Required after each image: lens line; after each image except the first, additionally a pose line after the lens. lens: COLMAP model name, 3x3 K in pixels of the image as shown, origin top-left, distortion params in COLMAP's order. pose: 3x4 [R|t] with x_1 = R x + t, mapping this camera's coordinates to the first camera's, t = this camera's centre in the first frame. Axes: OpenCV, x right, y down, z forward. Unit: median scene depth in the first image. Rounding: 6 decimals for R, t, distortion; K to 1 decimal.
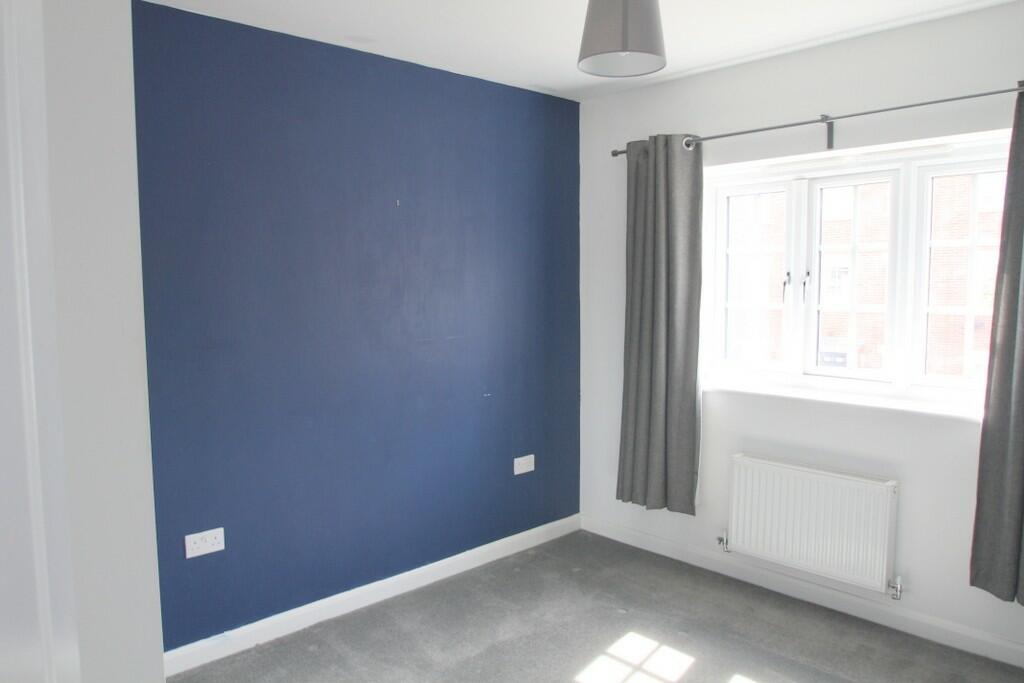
lens RADIAL K [[729.9, 0, 512.0], [0, 729.9, 341.5], [0, 0, 1]] dist [0.000543, 0.000471]
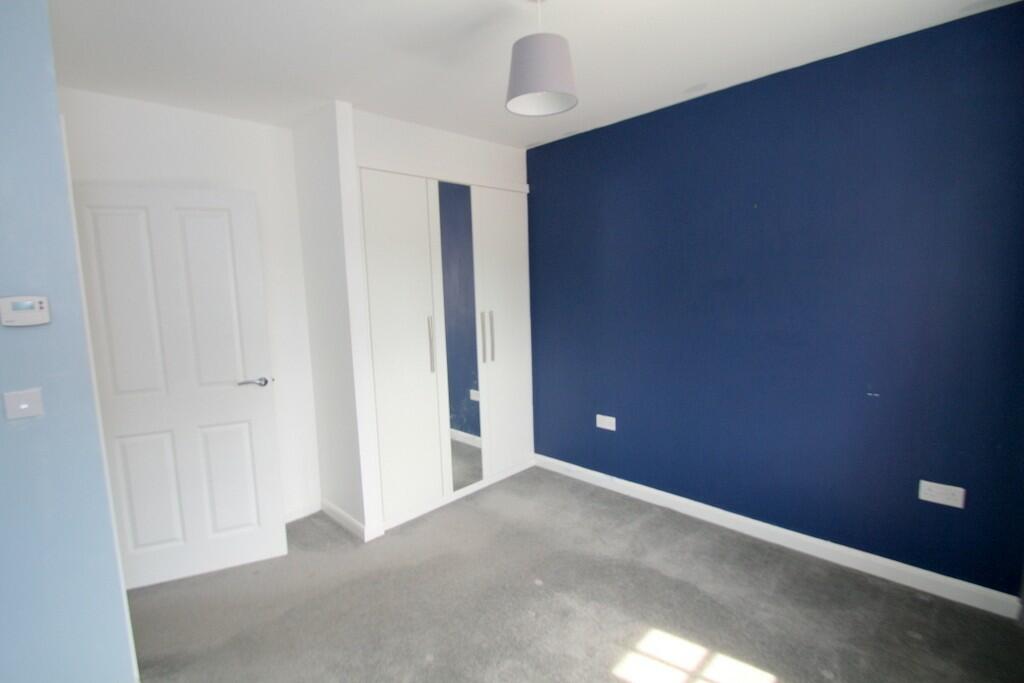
lens RADIAL K [[479.0, 0, 497.9], [0, 479.0, 339.9], [0, 0, 1]] dist [0.009682, -0.014709]
pose [[0.019073, 0.122835, -0.992244, 0.575063], [-0.048634, 0.991364, 0.121791, -0.047541], [0.998635, 0.045934, 0.024883, 0.542541]]
